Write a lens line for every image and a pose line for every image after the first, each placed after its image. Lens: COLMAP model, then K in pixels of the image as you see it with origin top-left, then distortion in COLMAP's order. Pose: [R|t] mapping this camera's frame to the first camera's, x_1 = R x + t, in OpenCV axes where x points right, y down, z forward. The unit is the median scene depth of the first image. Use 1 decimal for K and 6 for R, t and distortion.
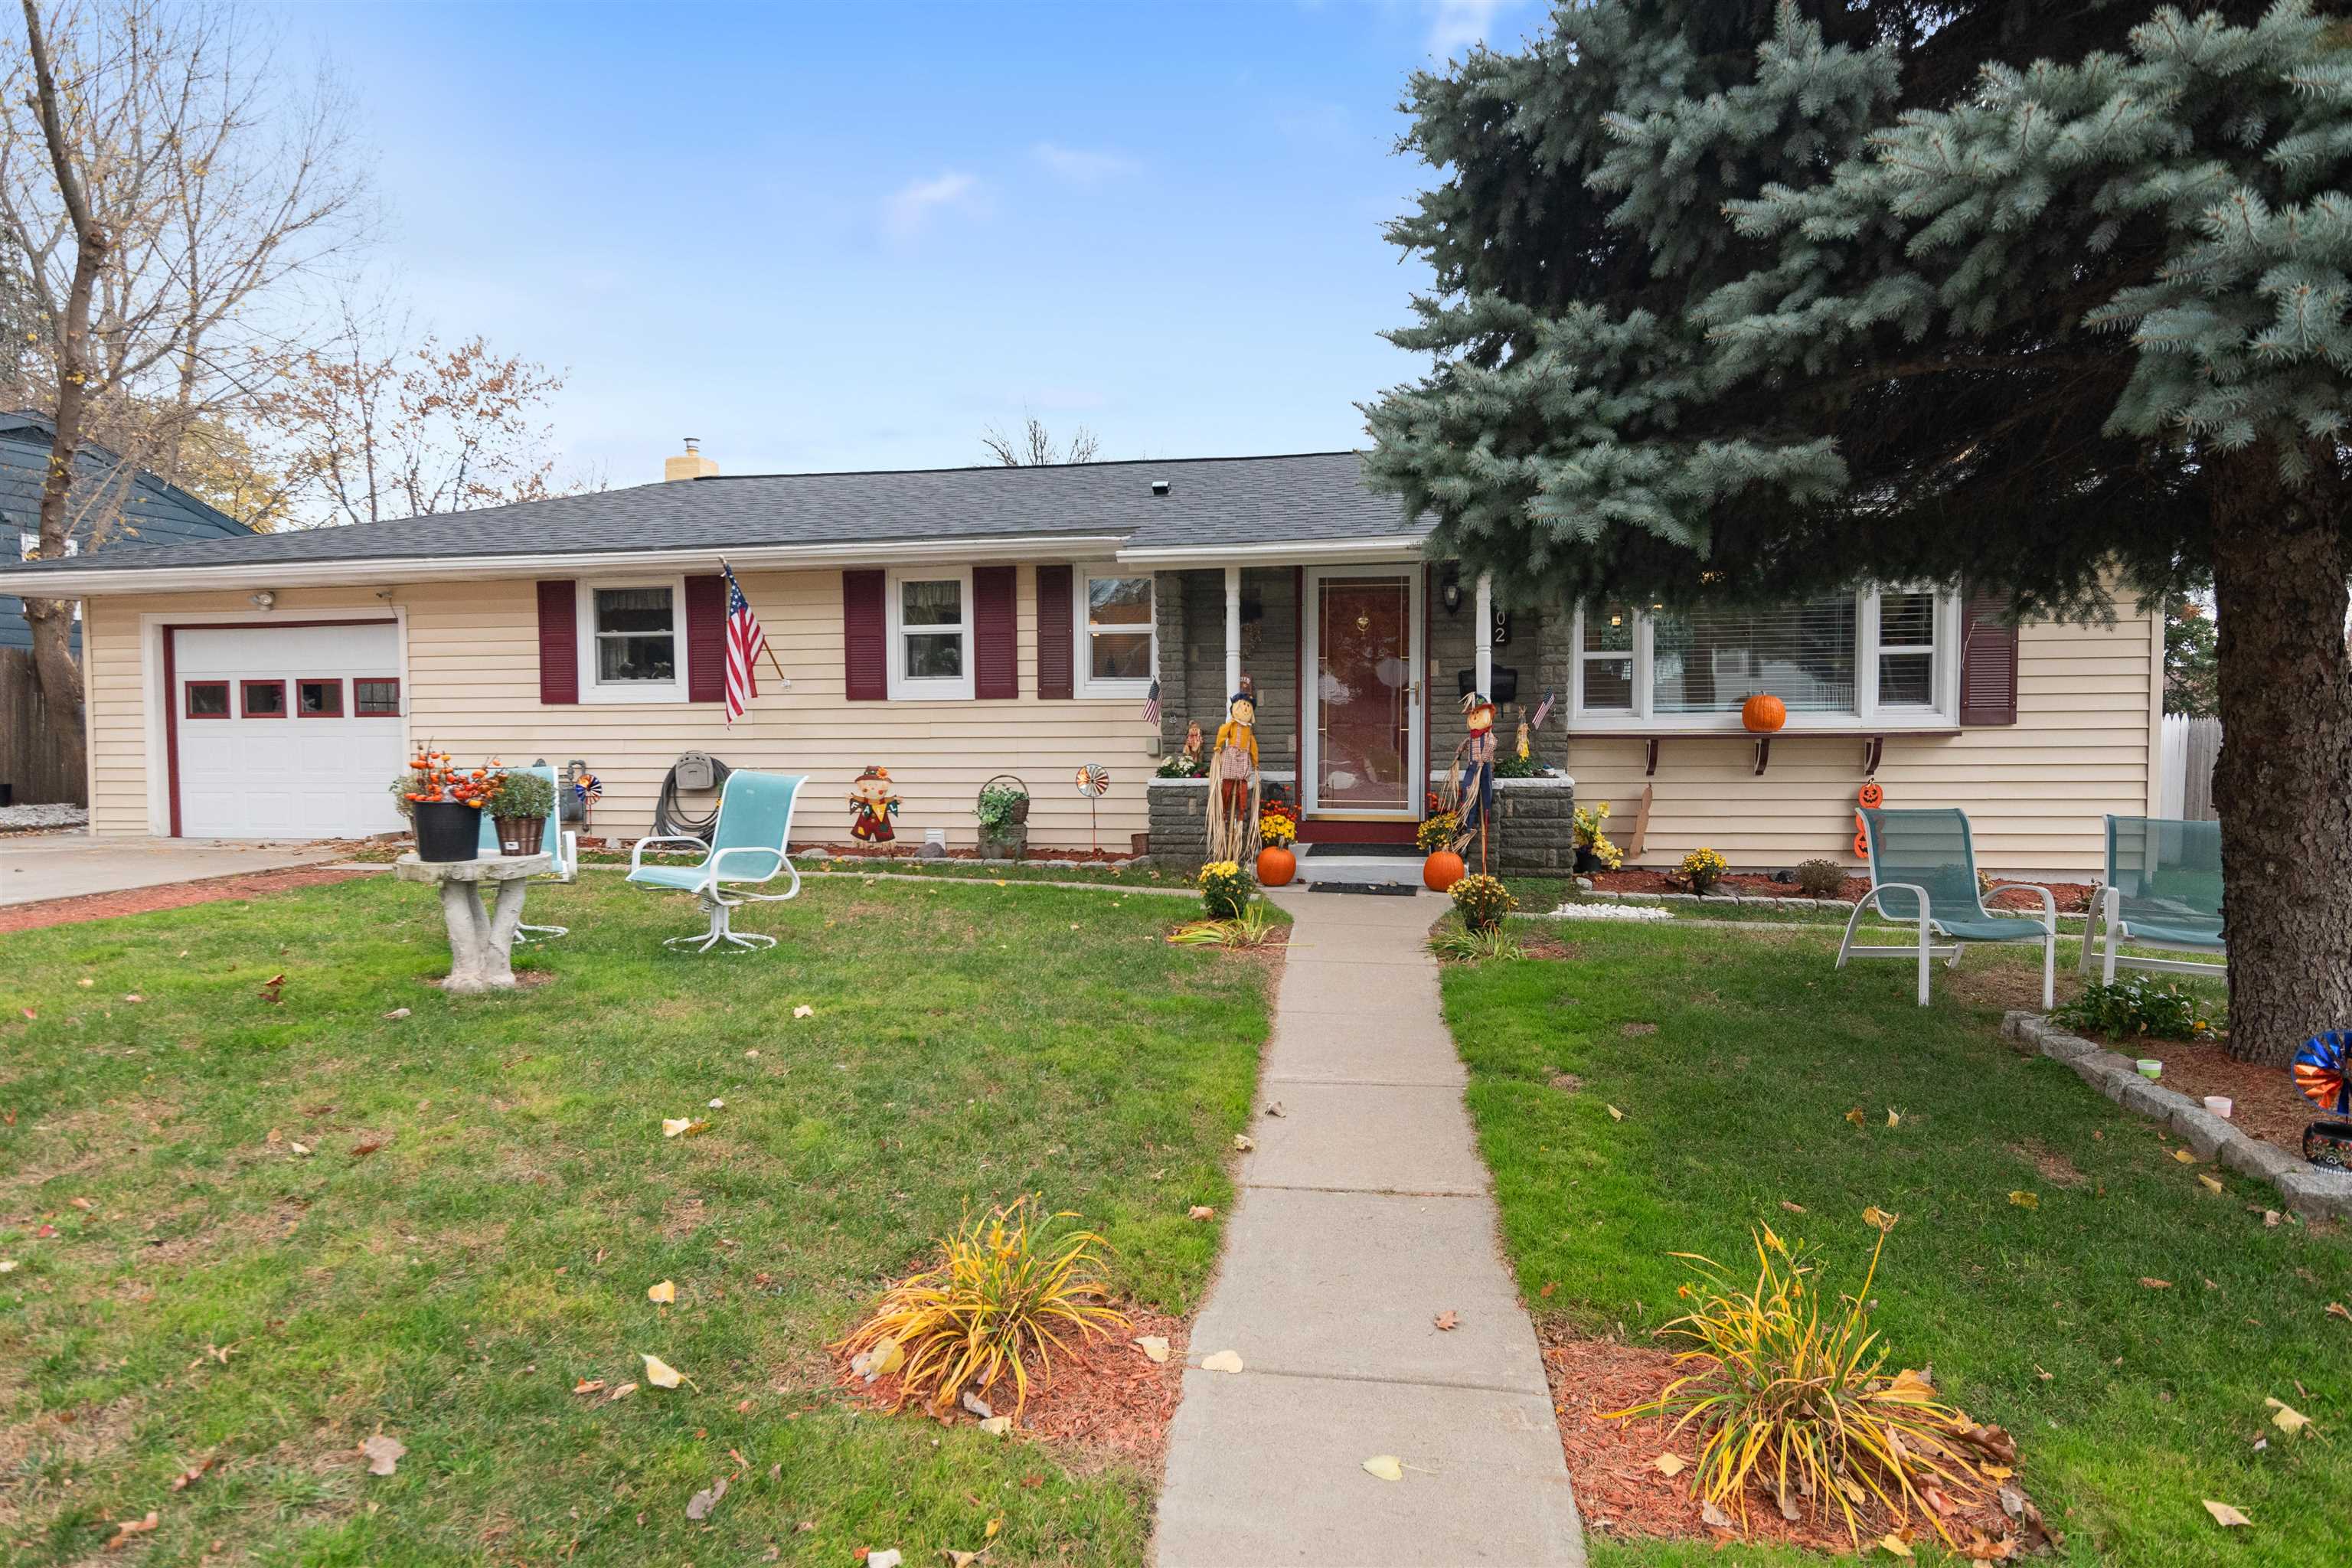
lens RADIAL K [[1366.8, 0, 1176.0], [0, 1366.8, 784.0], [0, 0, 1]] dist [0.002703, 0.000311]
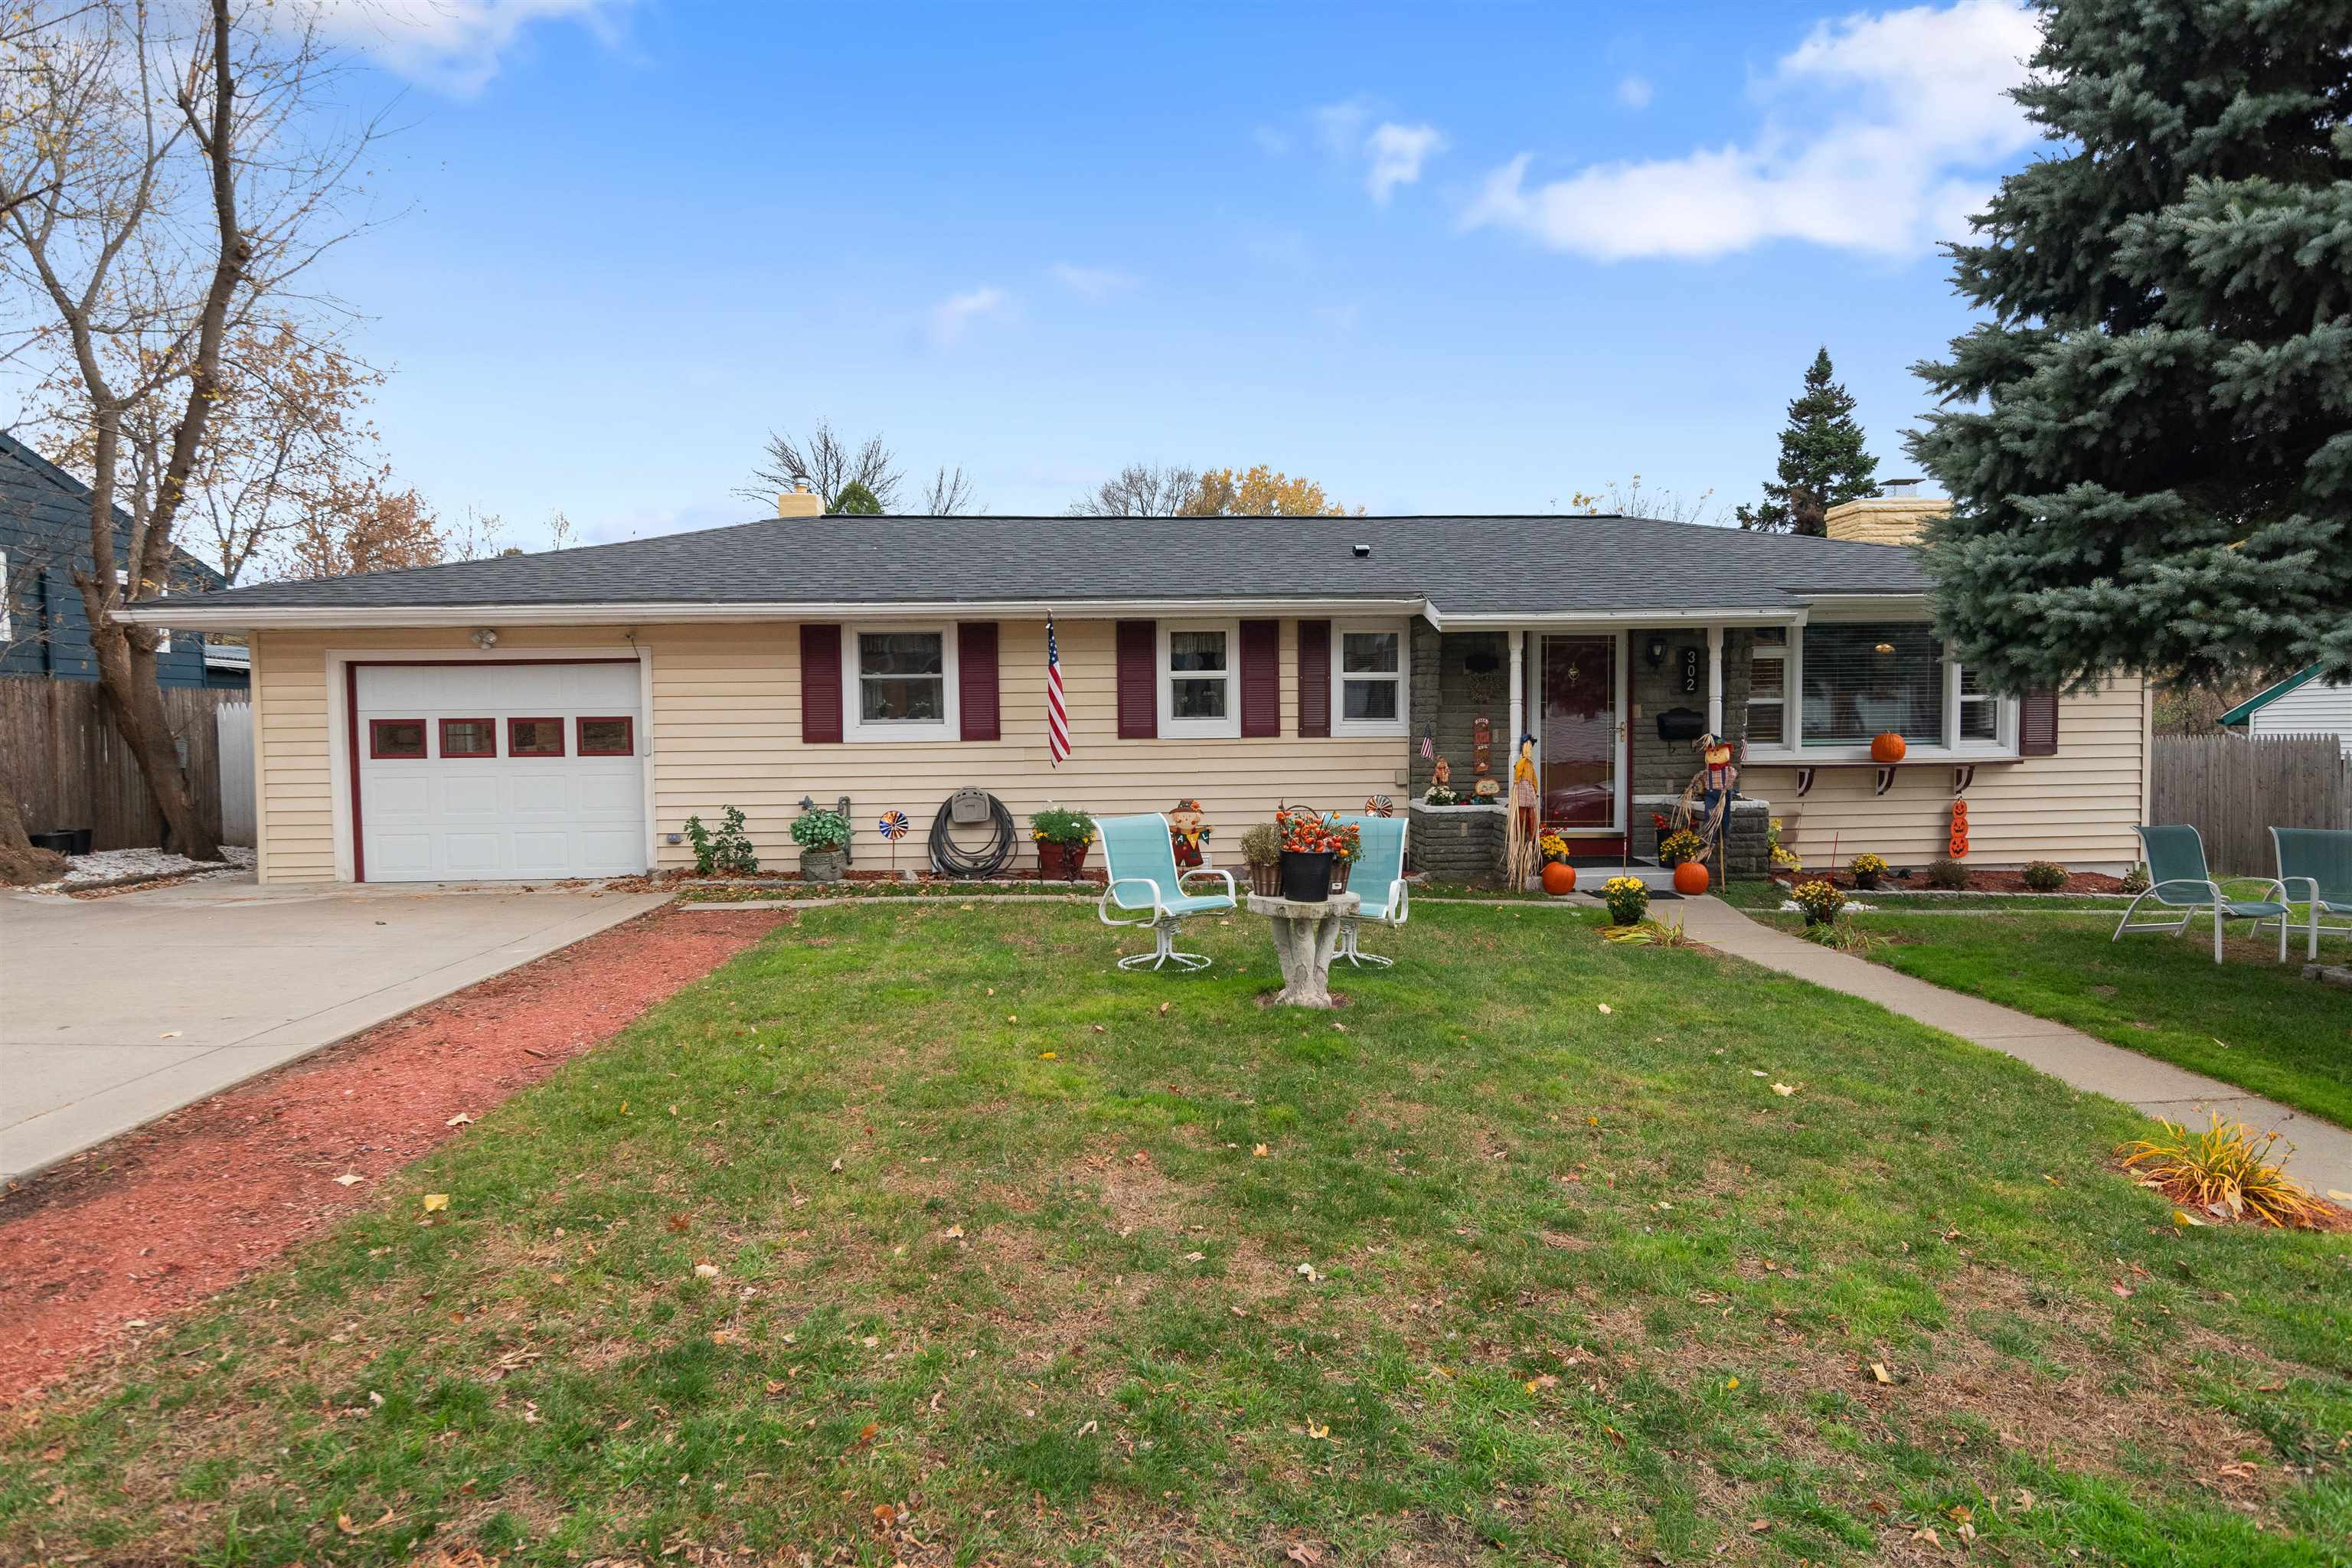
lens RADIAL K [[1340.6, 0, 1173.2], [0, 1340.6, 785.4], [0, 0, 1]] dist [0.002850, -0.001521]
pose [[0.971296, -0.015302, 0.237380, -0.490467], [0.015621, 0.999878, 0.000535, -0.025271], [-0.237359, 0.003188, 0.971417, -0.064302]]
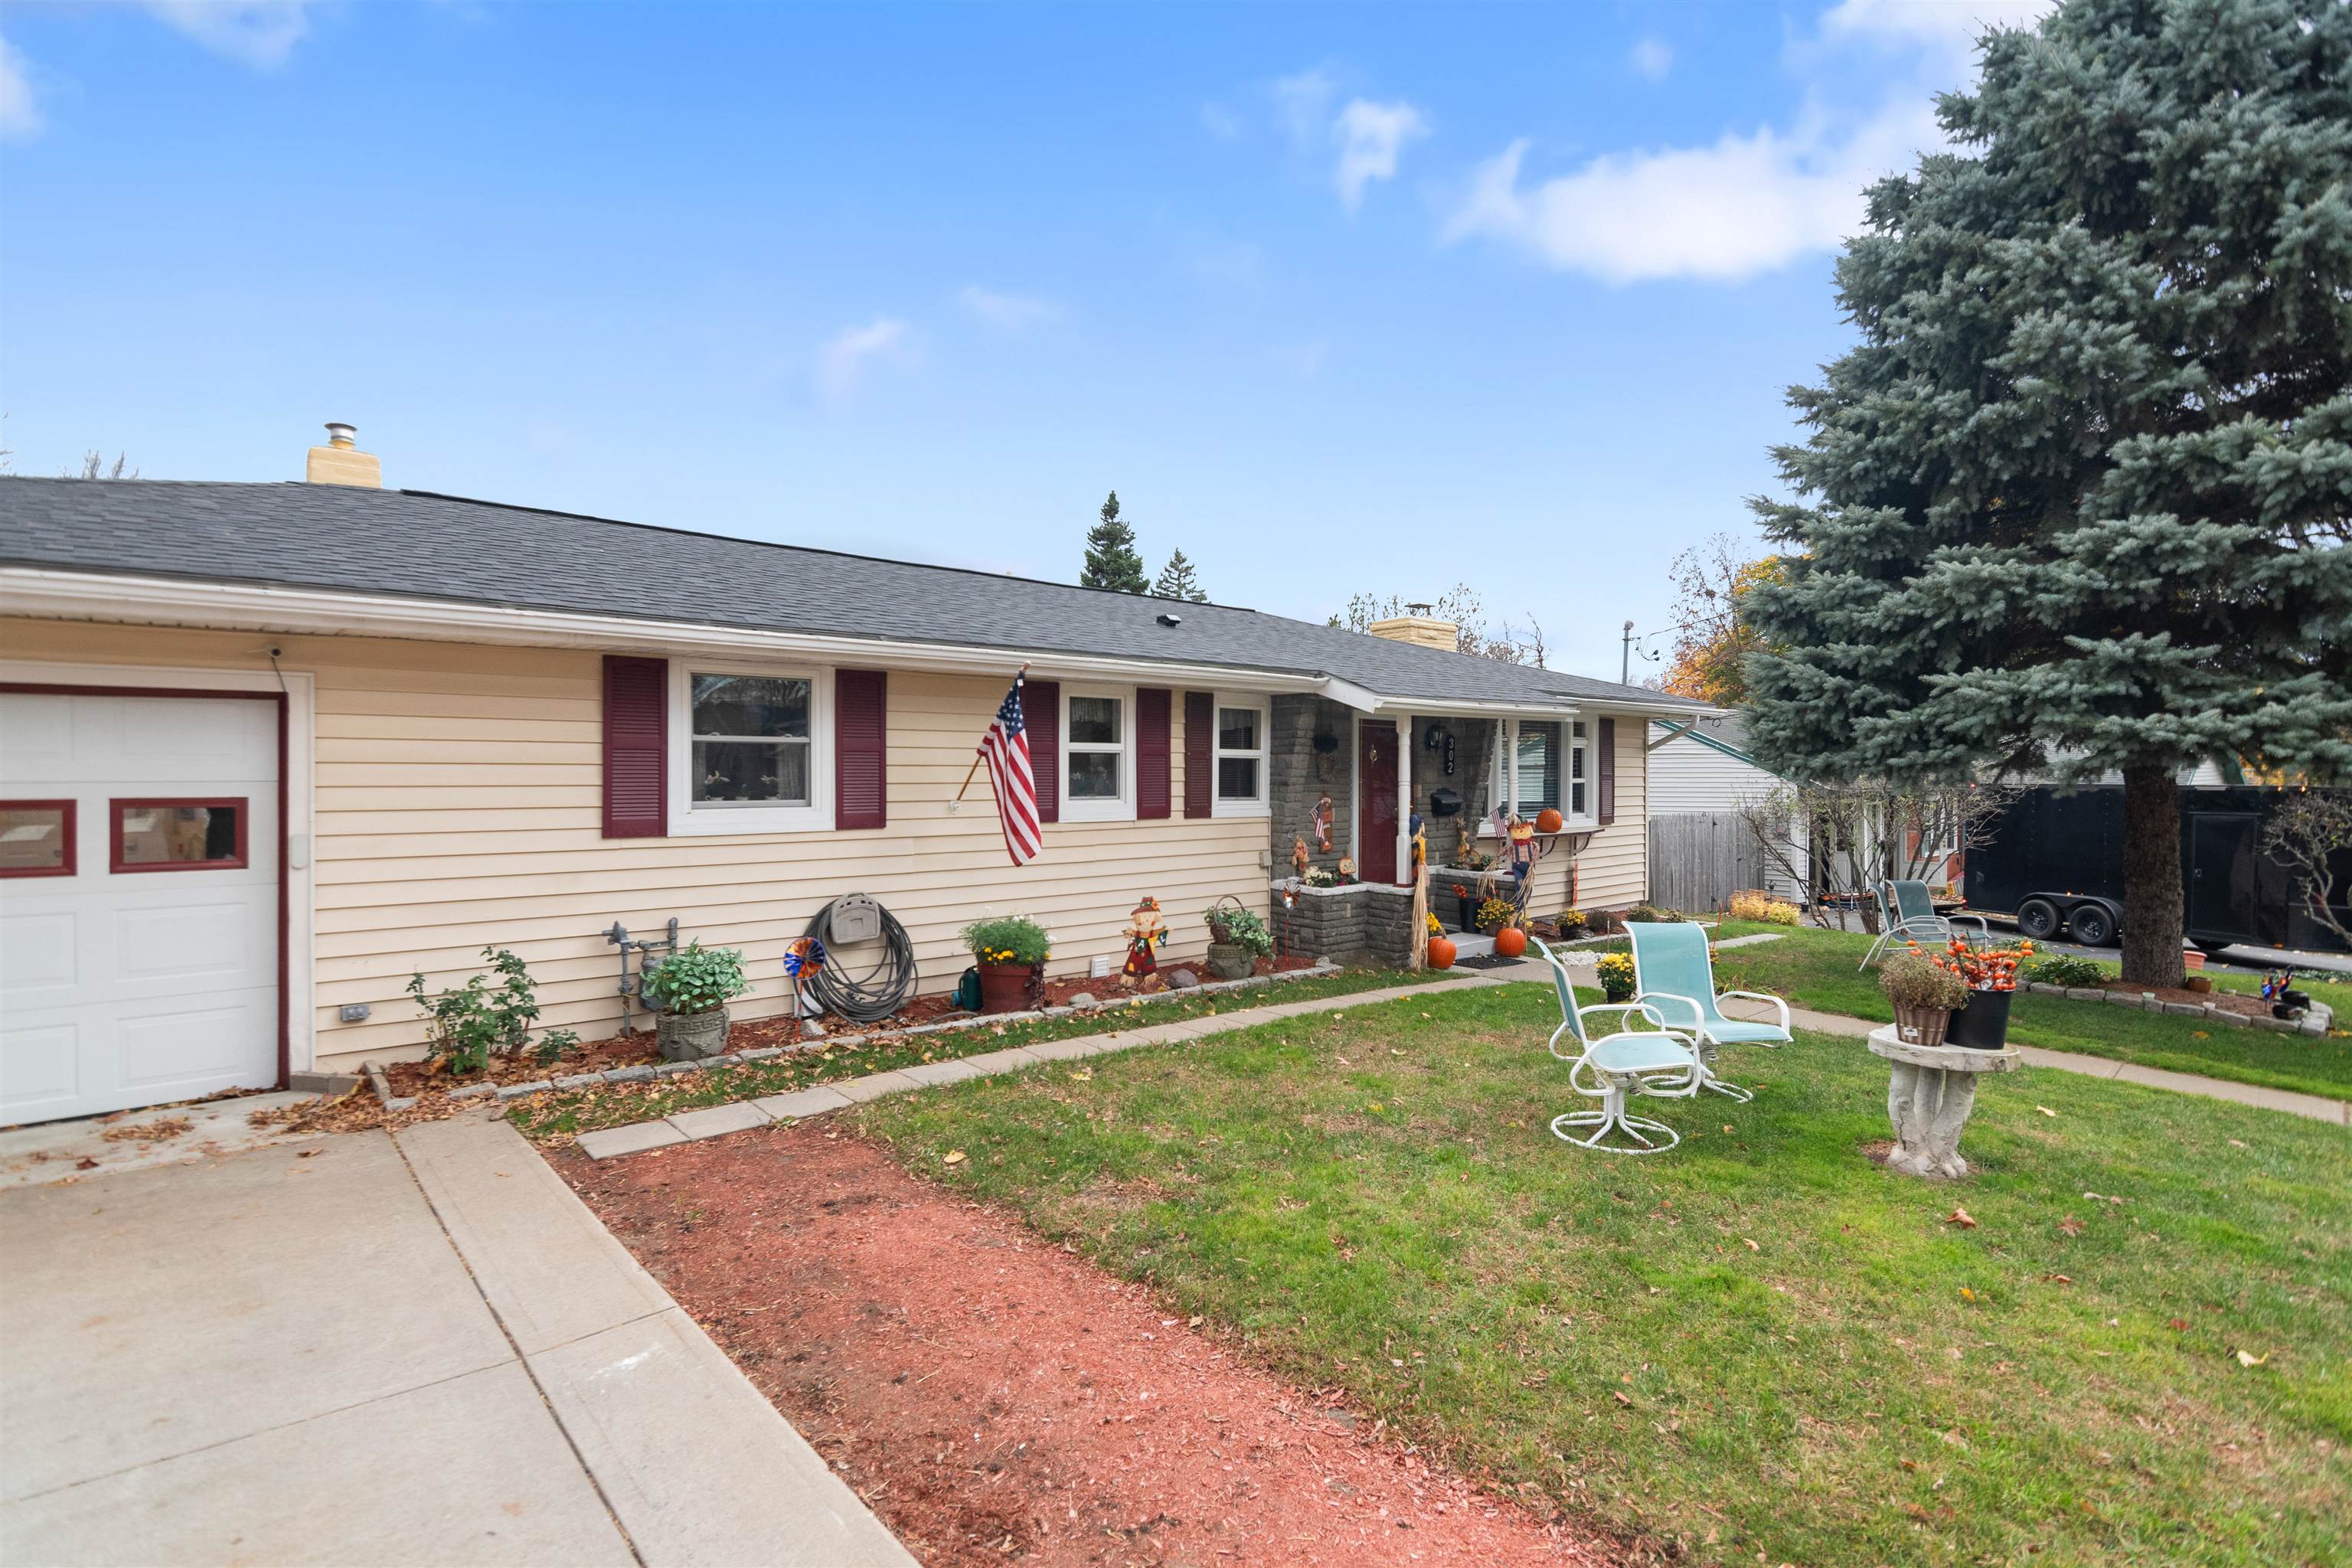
lens RADIAL K [[1131.0, 0, 1172.2], [0, 1131.0, 781.4], [0, 0, 1]] dist [0.000356, 0.000402]
pose [[0.612527, 0.001024, 0.790449, -0.826238], [0.030644, 0.999217, -0.025041, -0.072534], [-0.789856, 0.039560, 0.612016, 0.501147]]
